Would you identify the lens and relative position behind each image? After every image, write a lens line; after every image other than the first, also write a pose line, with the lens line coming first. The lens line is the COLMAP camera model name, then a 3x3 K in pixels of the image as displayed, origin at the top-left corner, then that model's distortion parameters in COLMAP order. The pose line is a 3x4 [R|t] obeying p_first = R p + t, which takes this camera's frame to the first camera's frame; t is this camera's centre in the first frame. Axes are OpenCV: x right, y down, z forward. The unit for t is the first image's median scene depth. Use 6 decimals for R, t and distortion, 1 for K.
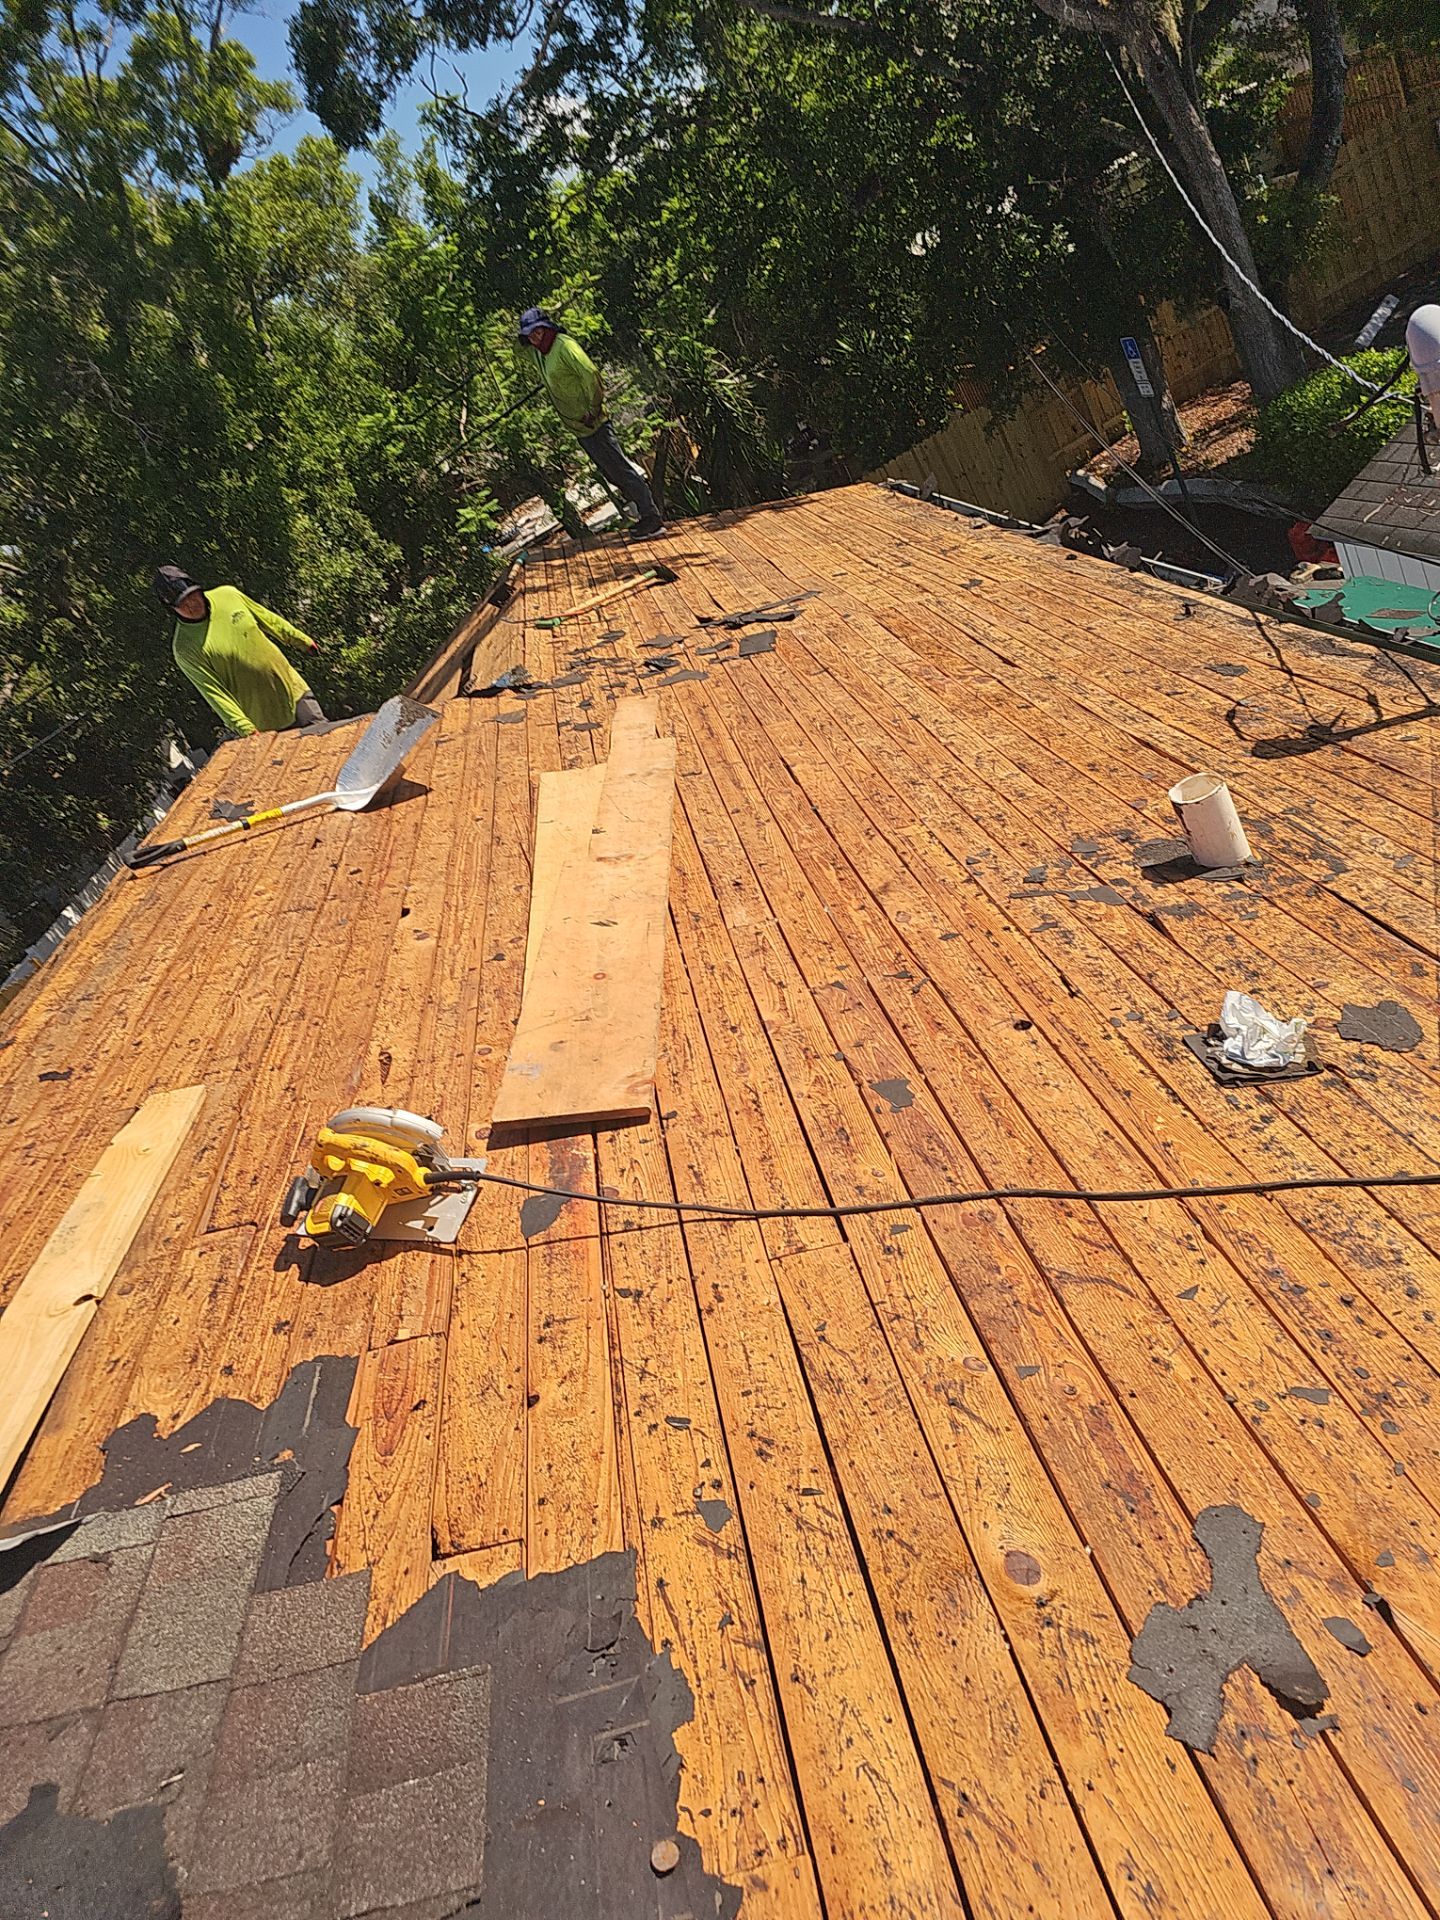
lens RADIAL K [[1303.6, 0, 725.9], [0, 1303.6, 1017.4], [0, 0, 1]] dist [0.084633, -0.058276]
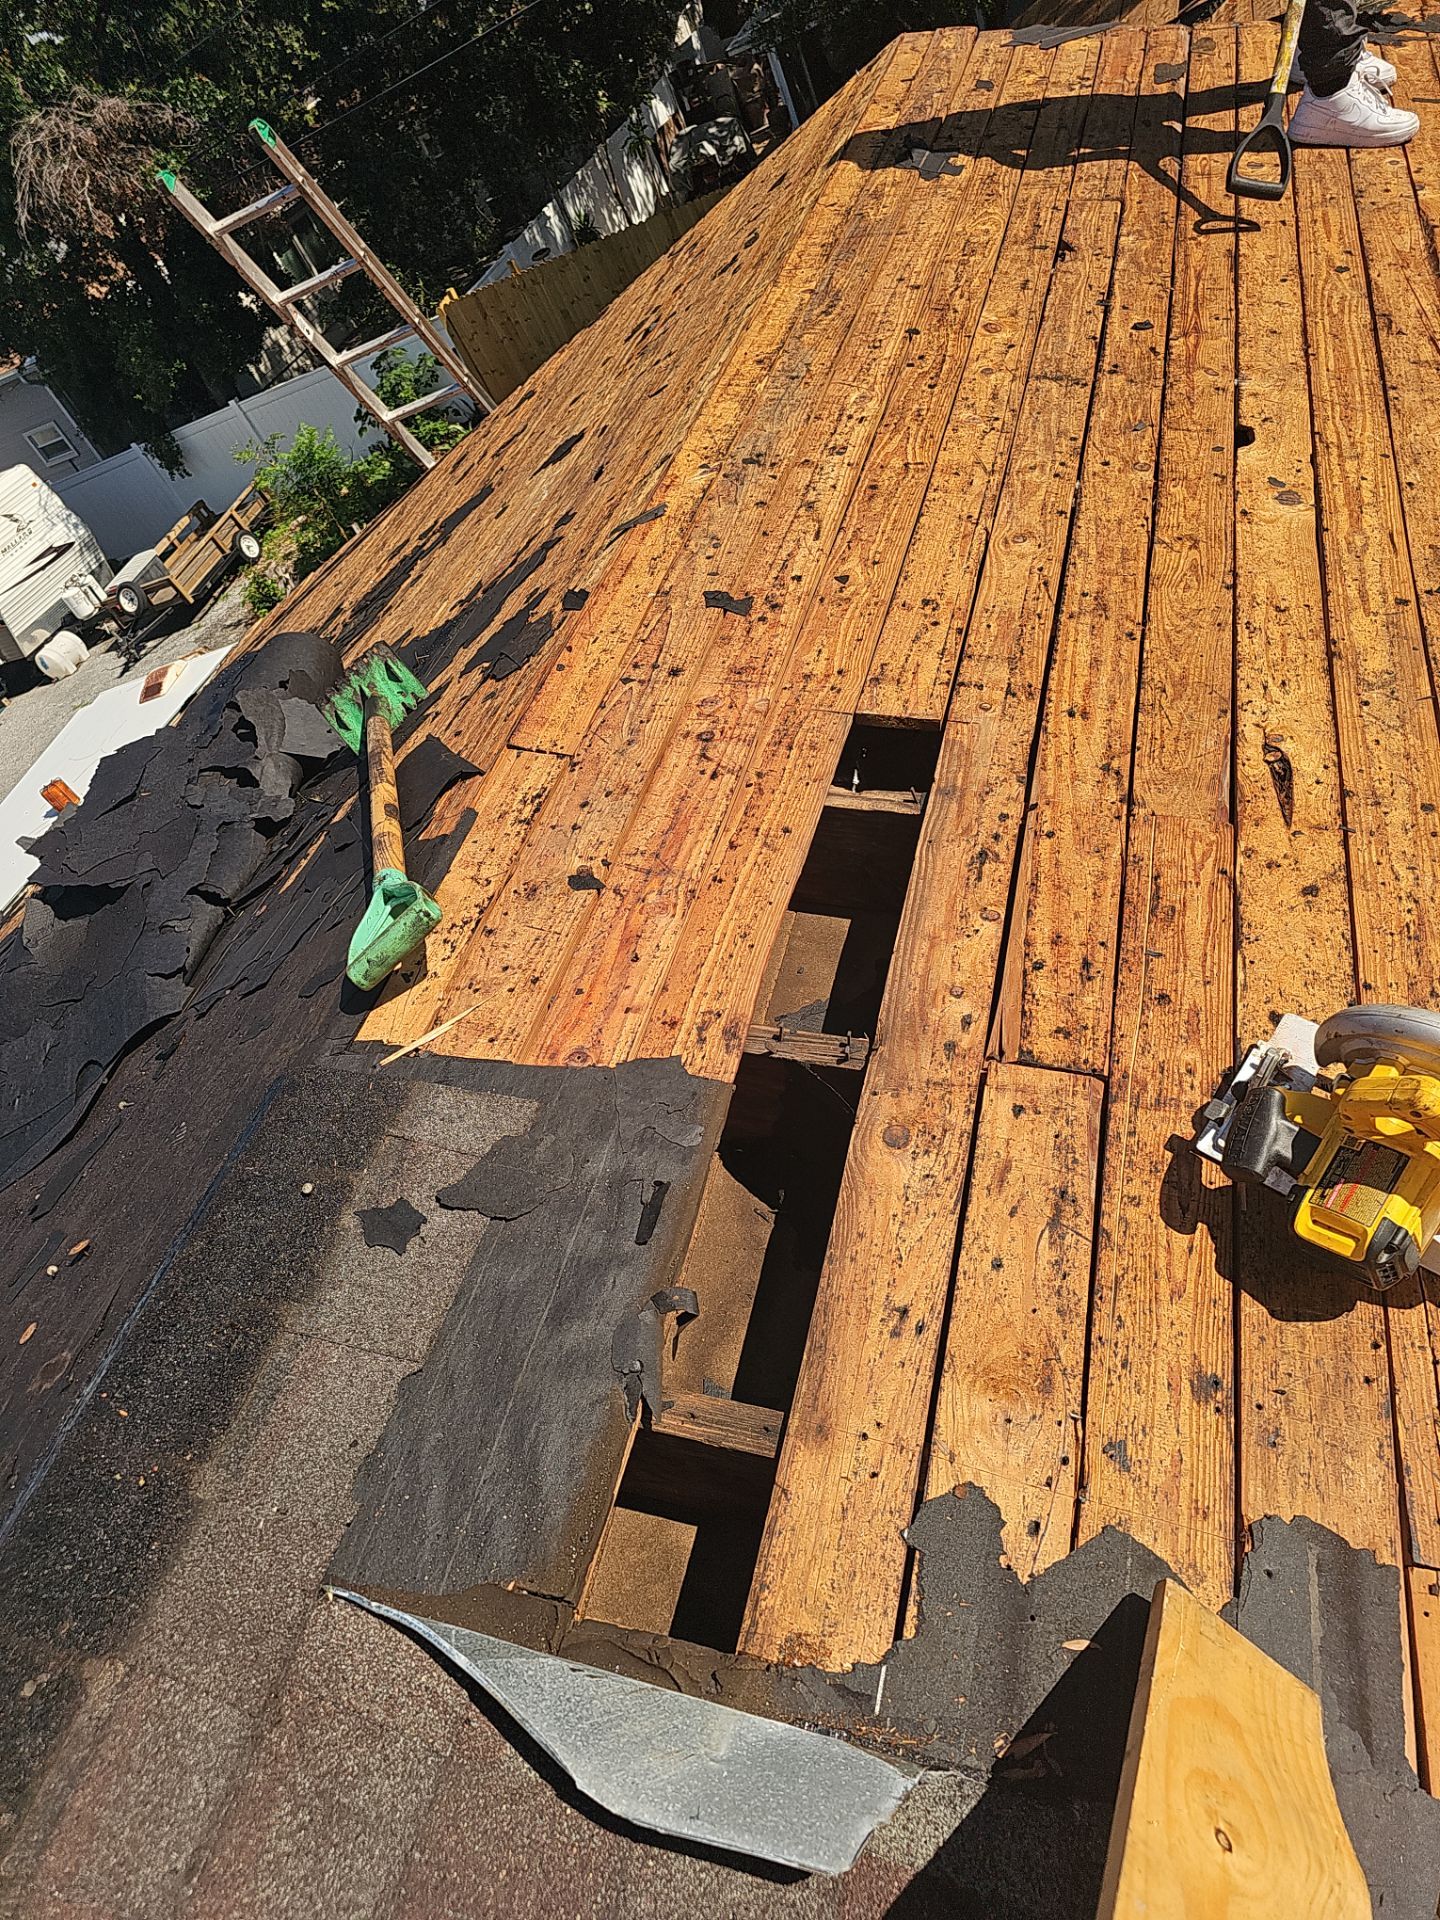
lens RADIAL K [[1303.6, 0, 725.9], [0, 1303.6, 1017.4], [0, 0, 1]] dist [0.084633, -0.058276]
pose [[0.919406, 0.350782, -0.177892, -0.358100], [-0.253738, 0.874587, 0.413177, -0.052050], [0.300517, -0.334739, 0.893106, 0.386947]]
